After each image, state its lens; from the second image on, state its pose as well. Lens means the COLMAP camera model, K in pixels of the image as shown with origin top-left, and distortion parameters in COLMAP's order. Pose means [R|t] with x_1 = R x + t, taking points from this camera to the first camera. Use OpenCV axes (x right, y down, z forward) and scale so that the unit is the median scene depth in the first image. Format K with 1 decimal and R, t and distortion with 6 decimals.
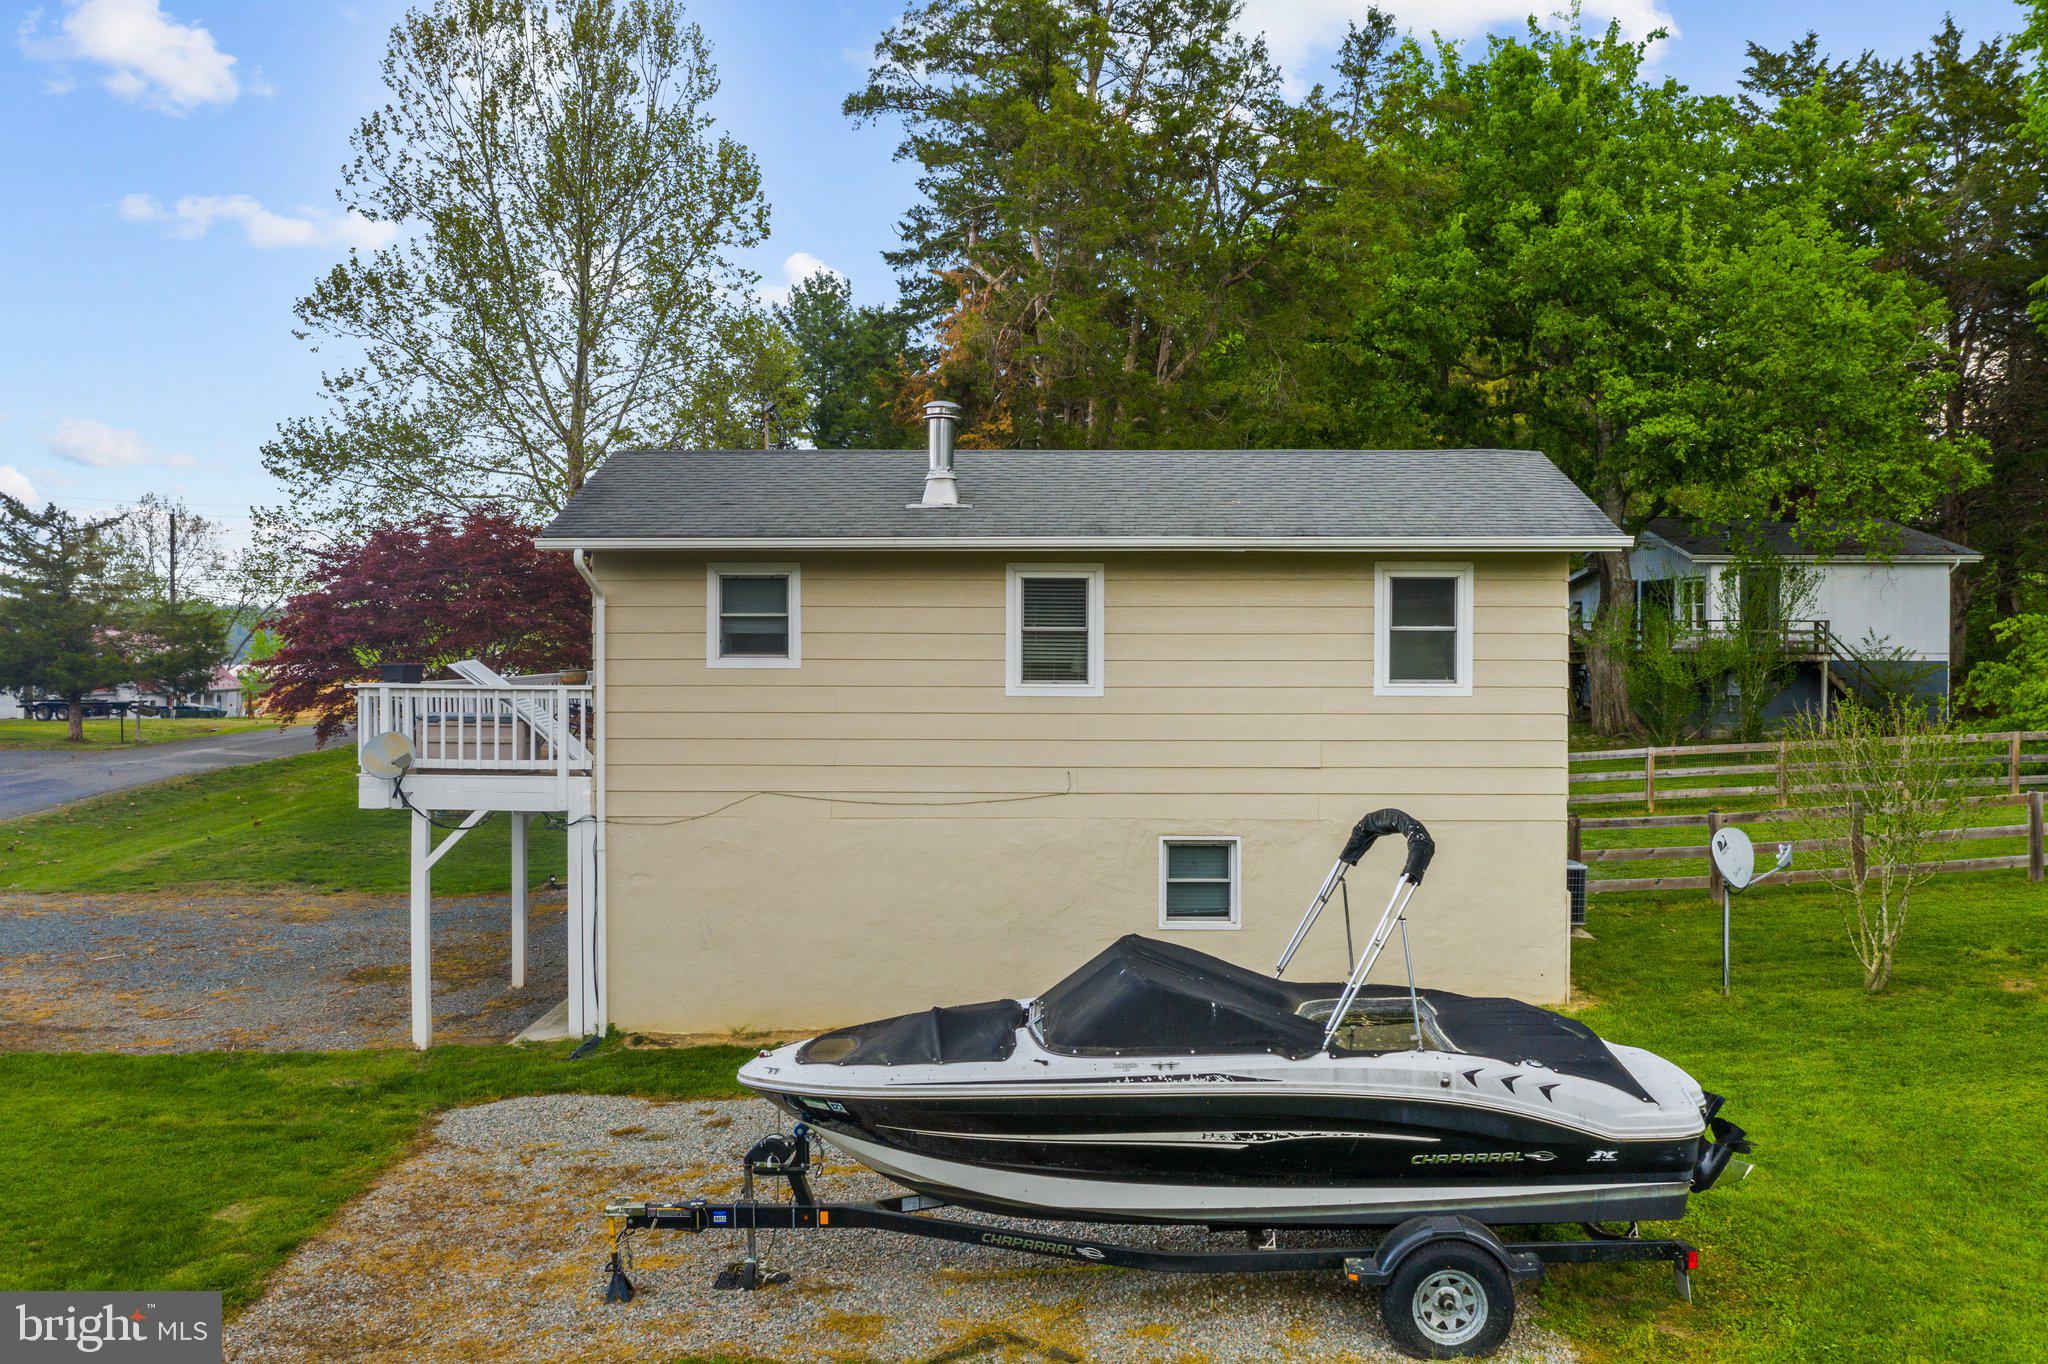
lens RADIAL K [[1600.3, 0, 1023.0], [0, 1600.3, 695.6], [0, 0, 1]] dist [-0.012806, -0.003459]
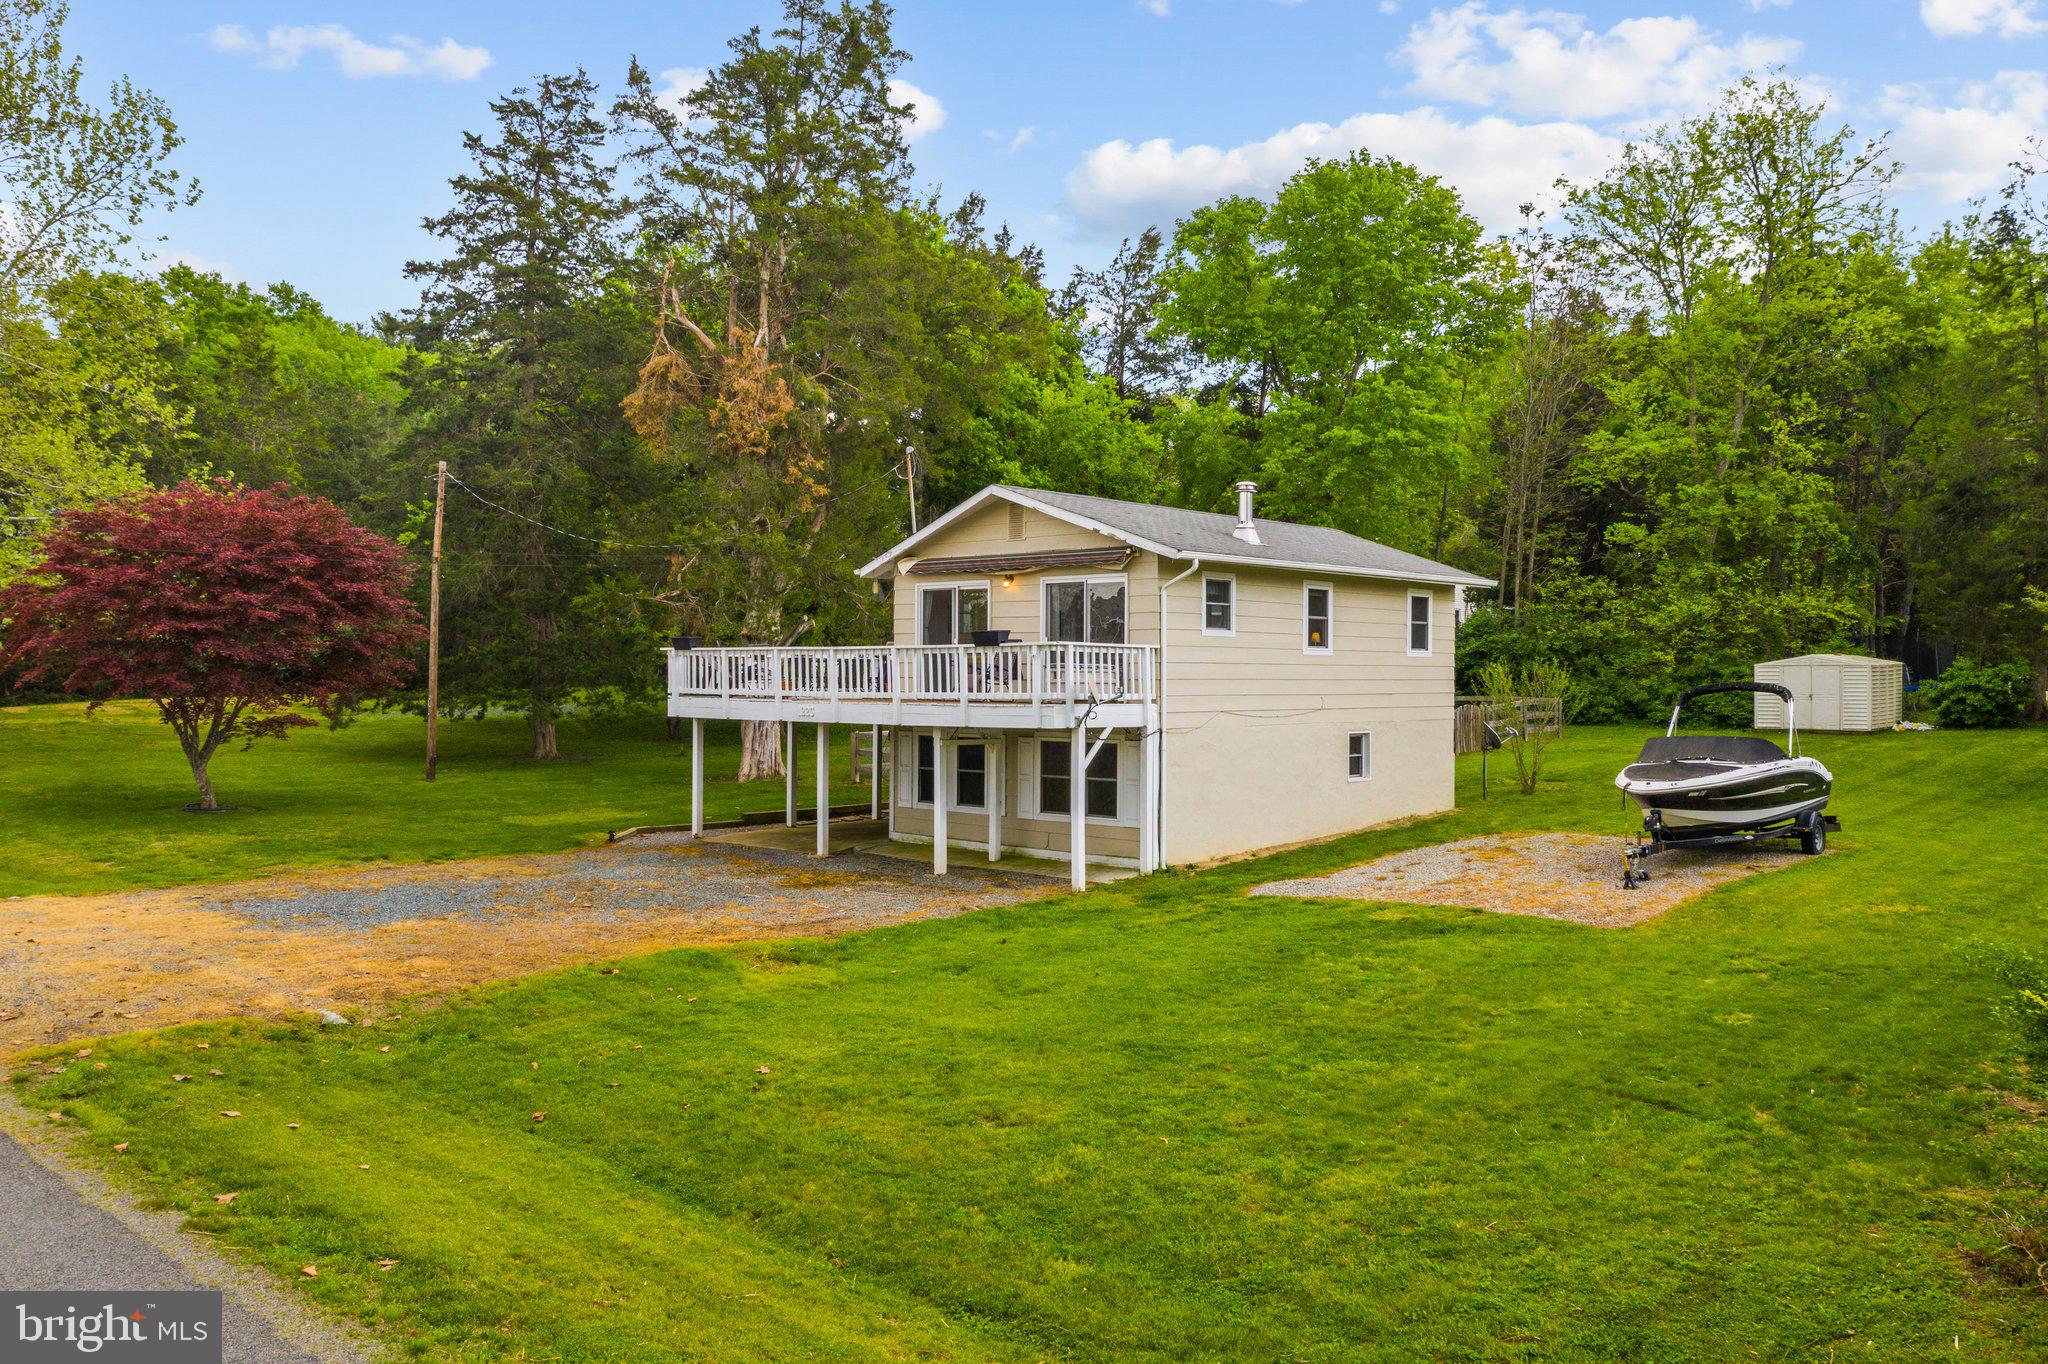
lens RADIAL K [[1612.9, 0, 1025.4], [0, 1612.9, 669.1], [0, 0, 1]] dist [-0.014533, -0.011023]
pose [[0.662164, 0.003302, 0.749351, -1.546653], [0.021083, 0.999512, -0.023034, 0.050782], [-0.749062, 0.031050, 0.661772, 0.047142]]
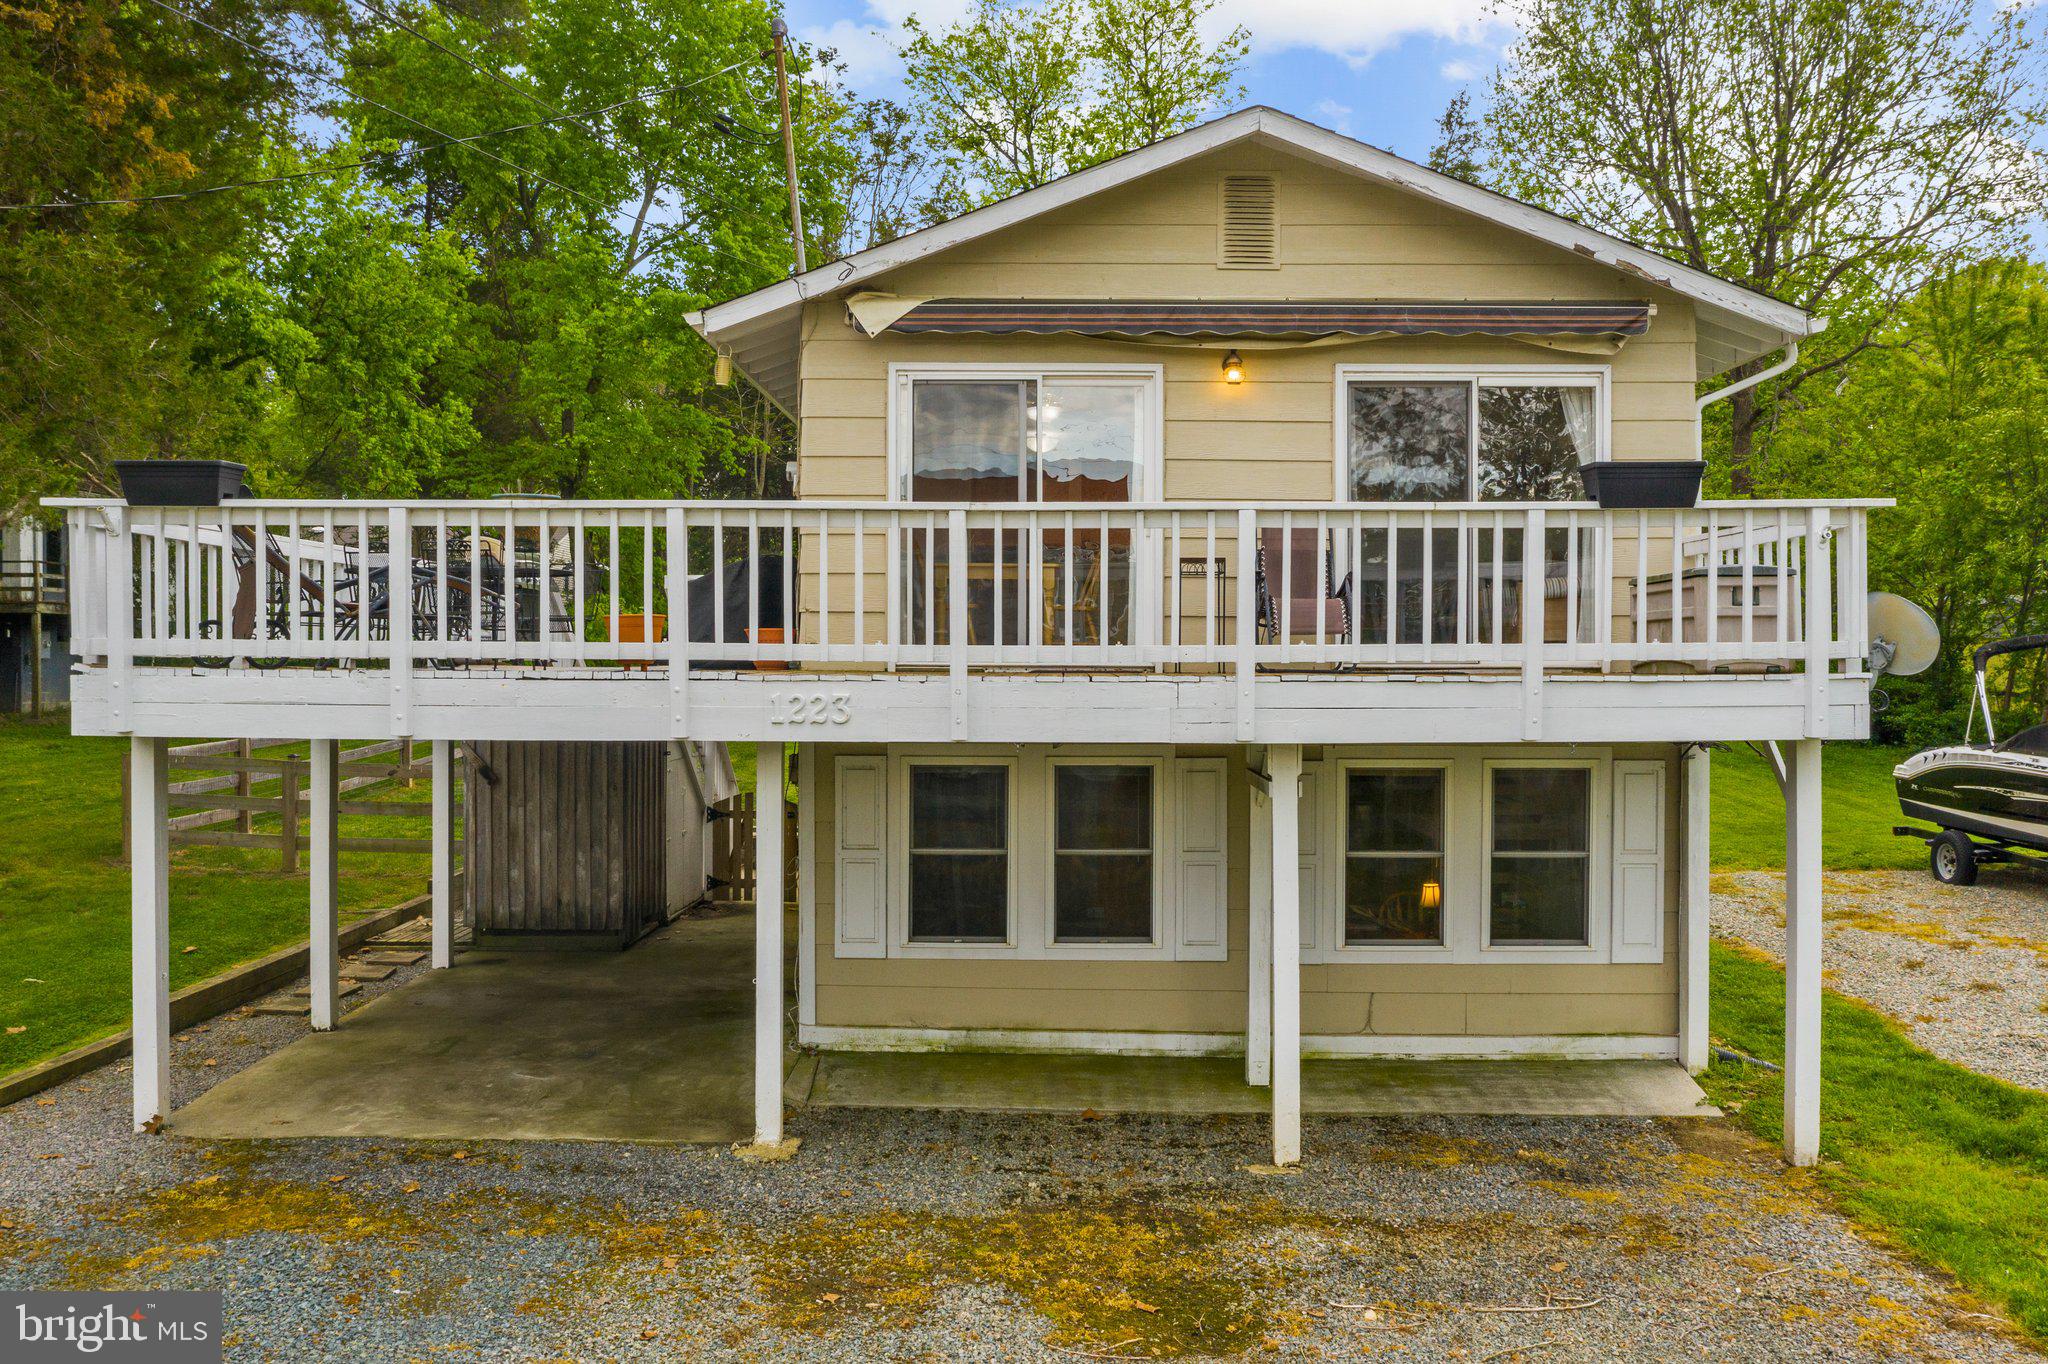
lens RADIAL K [[1607.4, 0, 1024.0], [0, 1607.4, 682.0], [0, 0, 1]] dist [-0.019635, -0.003630]
pose [[-0.002352, -0.017046, 0.999852, -0.949629], [0.028987, 0.999433, 0.017107, 0.035488], [-0.999577, 0.029023, -0.001856, 1.293454]]
